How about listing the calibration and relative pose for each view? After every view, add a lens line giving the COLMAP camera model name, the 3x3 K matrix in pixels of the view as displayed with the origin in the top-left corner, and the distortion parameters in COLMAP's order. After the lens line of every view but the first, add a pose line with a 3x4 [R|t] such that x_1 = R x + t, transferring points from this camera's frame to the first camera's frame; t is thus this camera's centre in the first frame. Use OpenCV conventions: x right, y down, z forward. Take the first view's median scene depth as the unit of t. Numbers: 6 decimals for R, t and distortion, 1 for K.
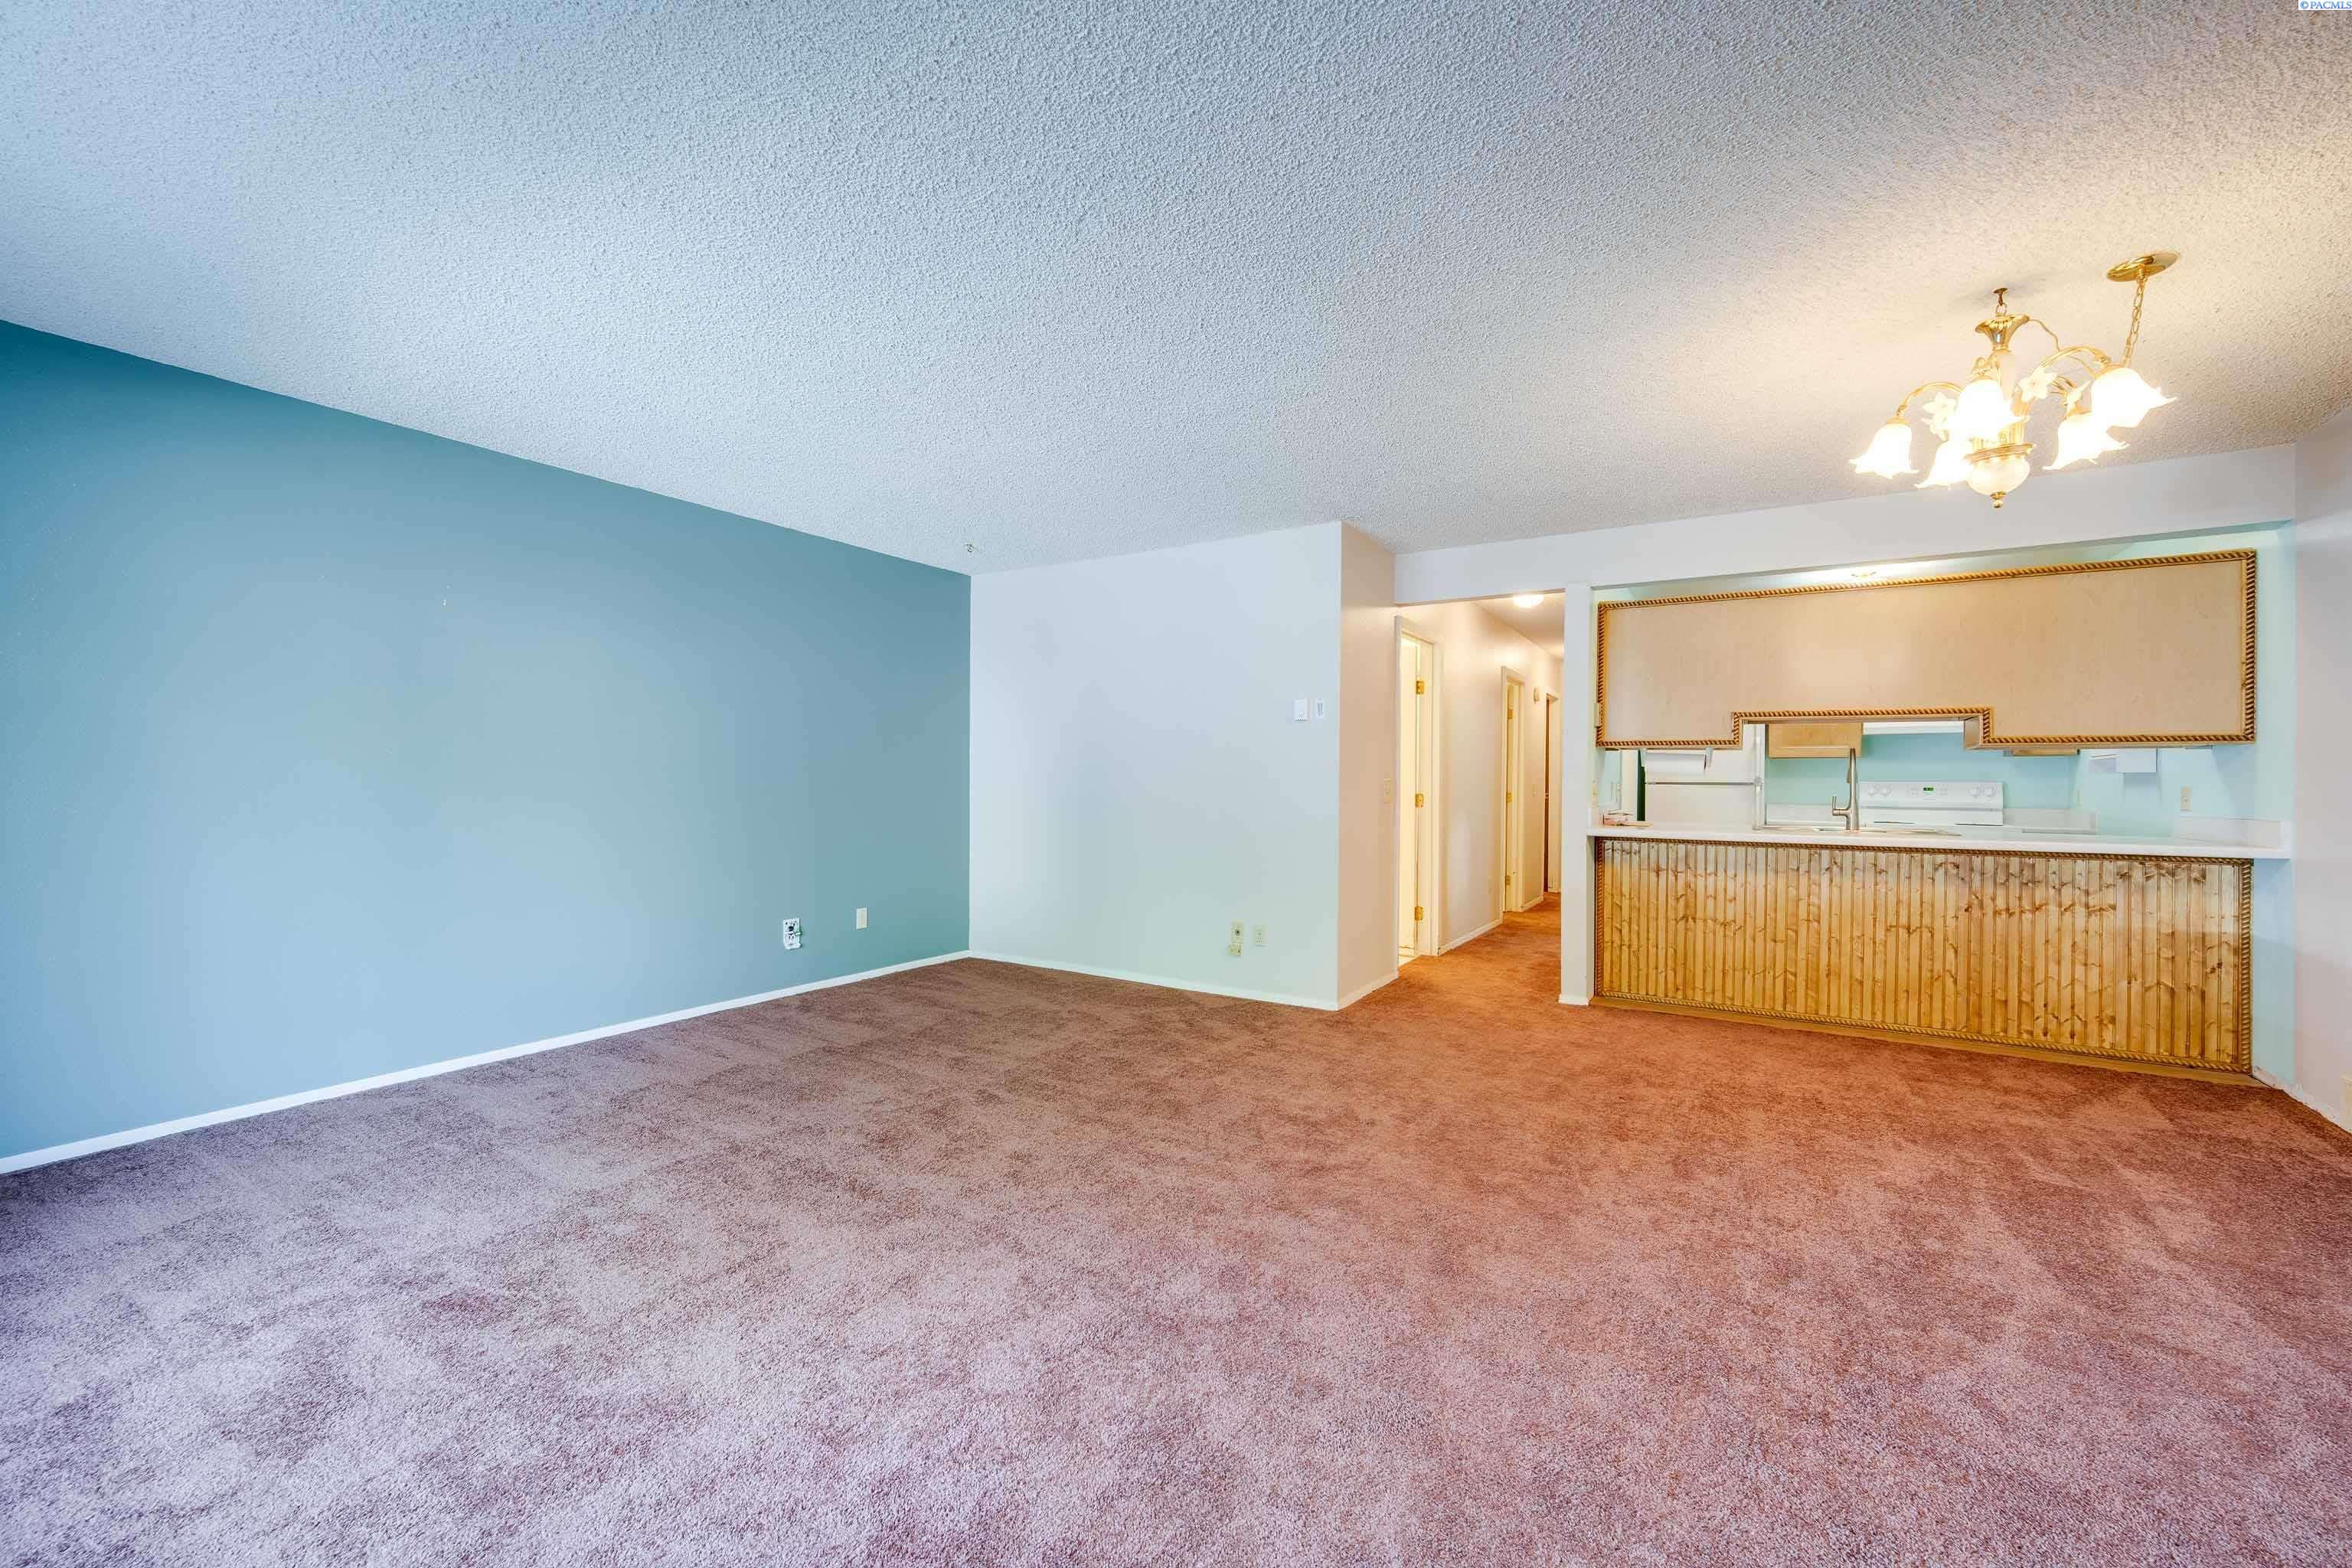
lens RADIAL K [[939.7, 0, 1161.5], [0, 939.7, 785.1], [0, 0, 1]] dist [-0.005427, 0.000713]
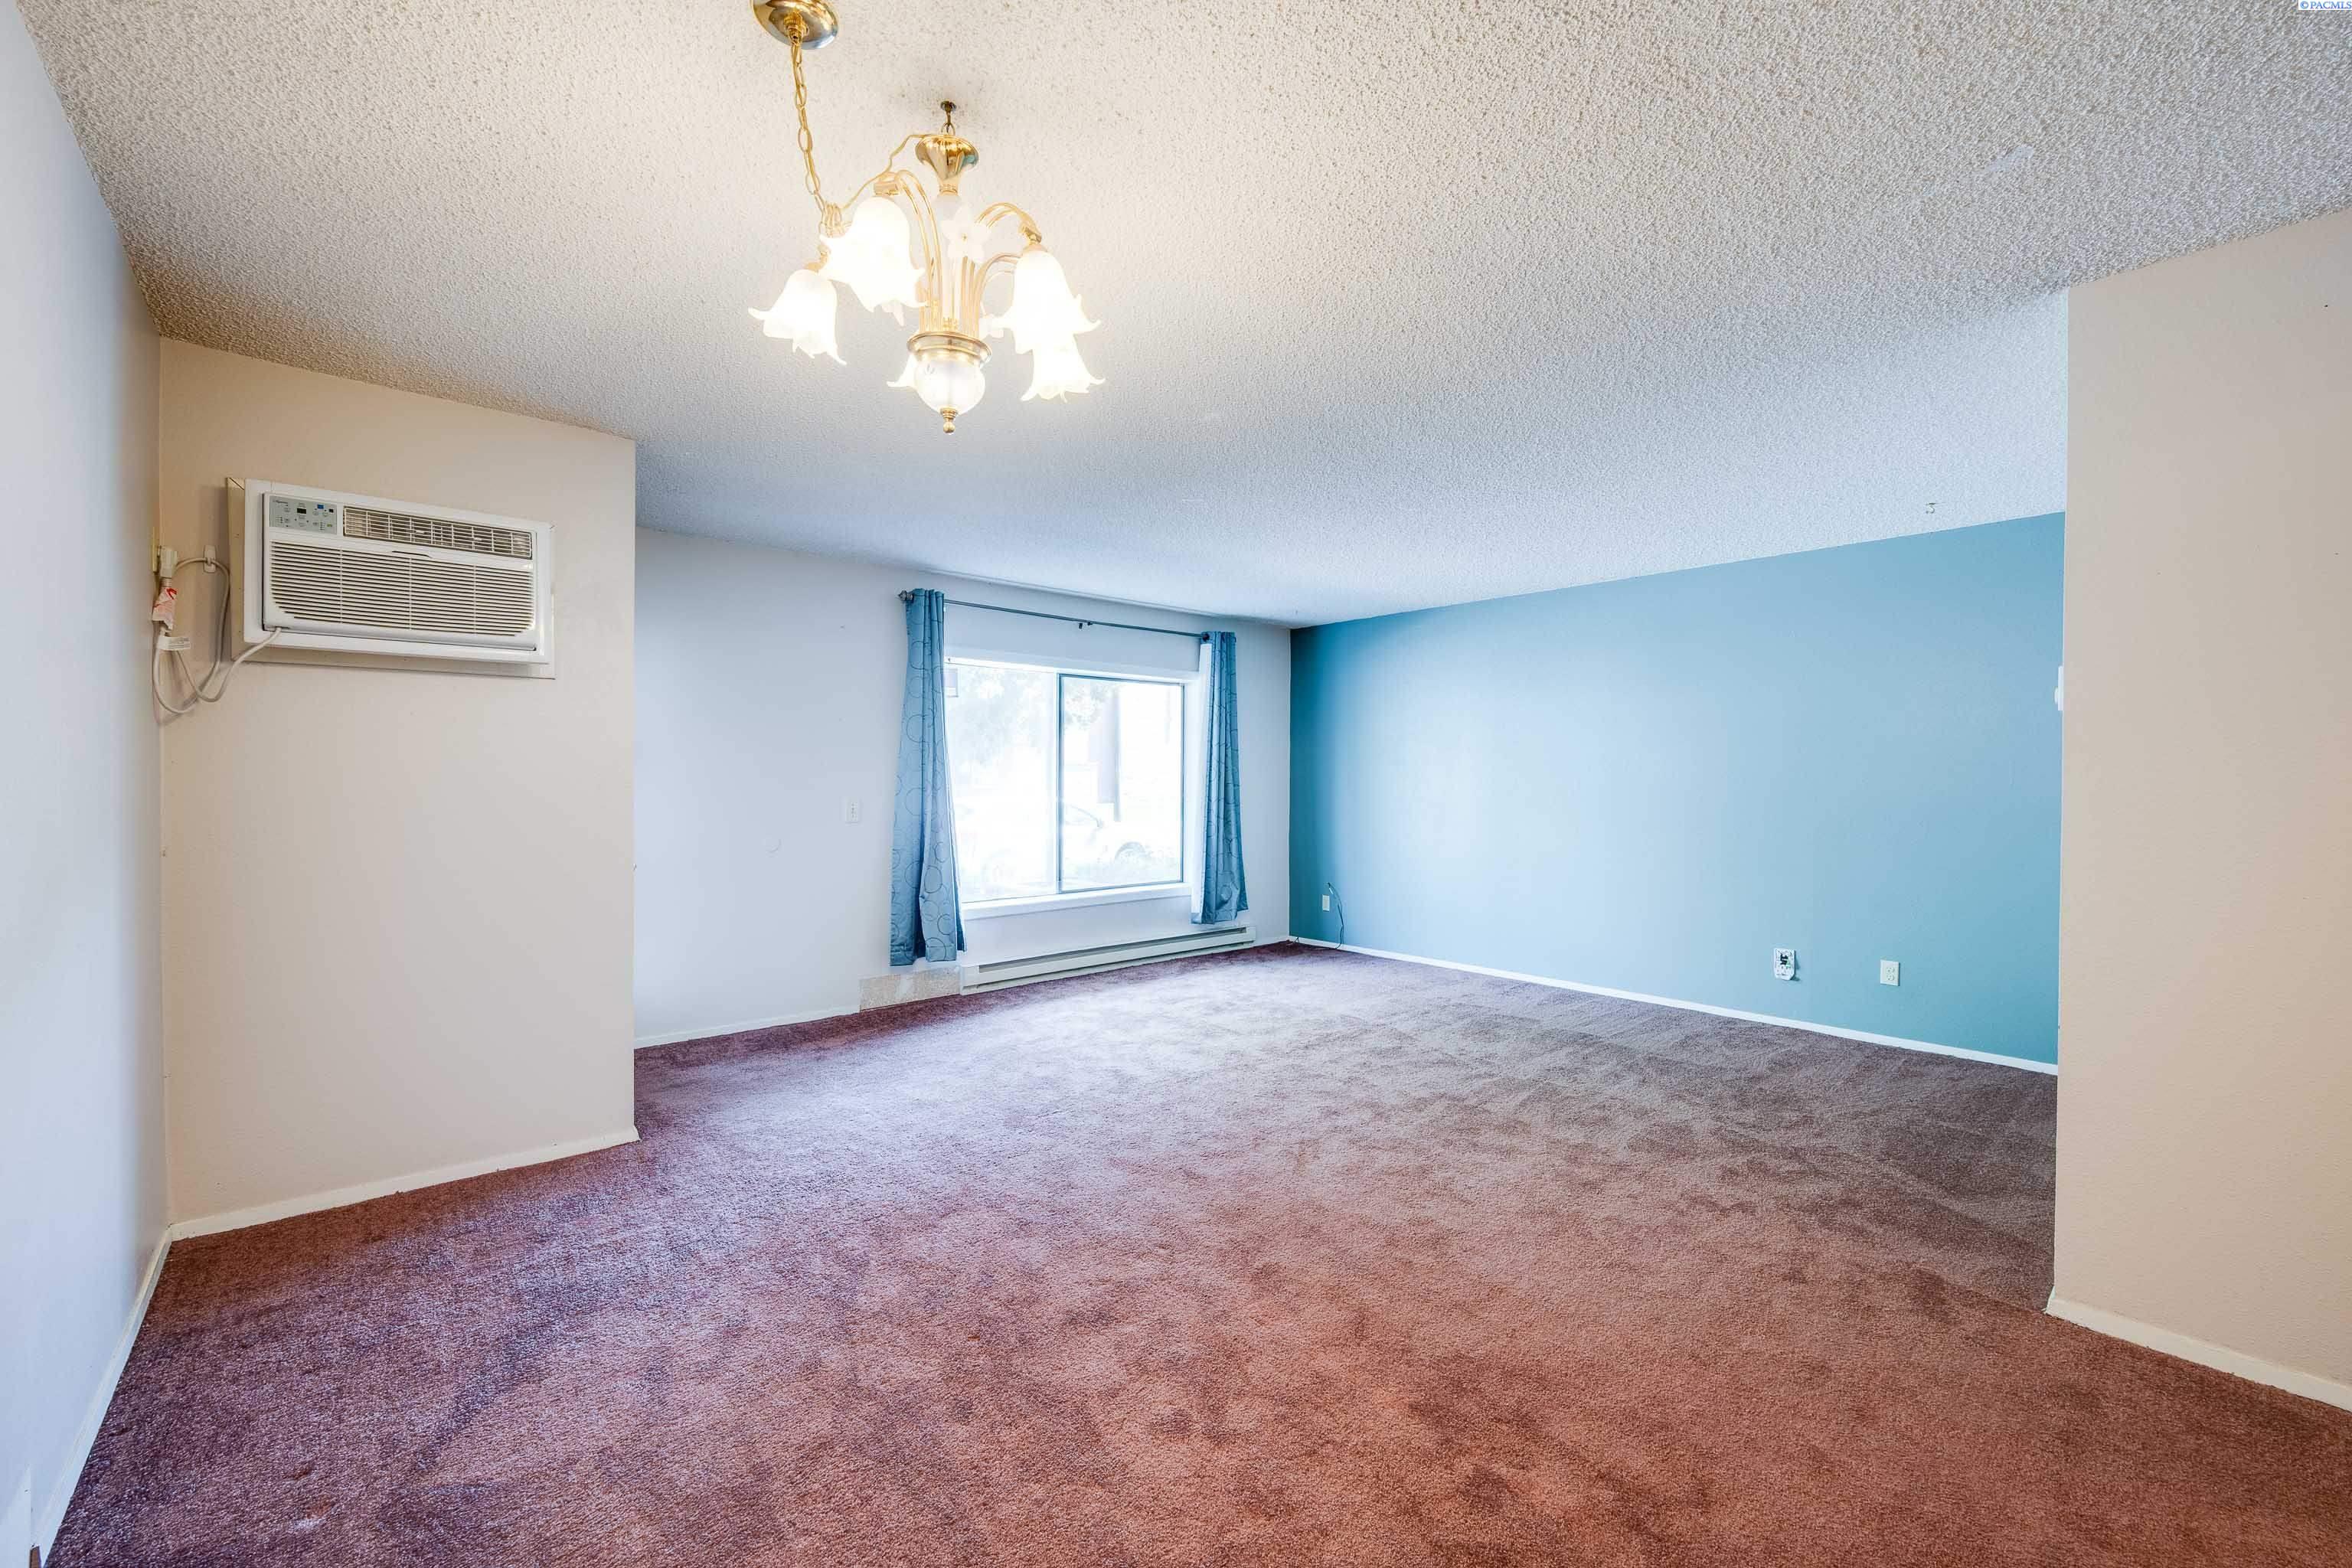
lens RADIAL K [[939.7, 0, 1177.2], [0, 939.7, 776.8], [0, 0, 1]] dist [-0.005427, 0.000713]
pose [[-0.303997, -0.008055, -0.952639, 1.179206], [-0.005043, 0.999964, -0.006846, -0.045938], [0.952660, 0.002723, -0.304027, 1.083299]]
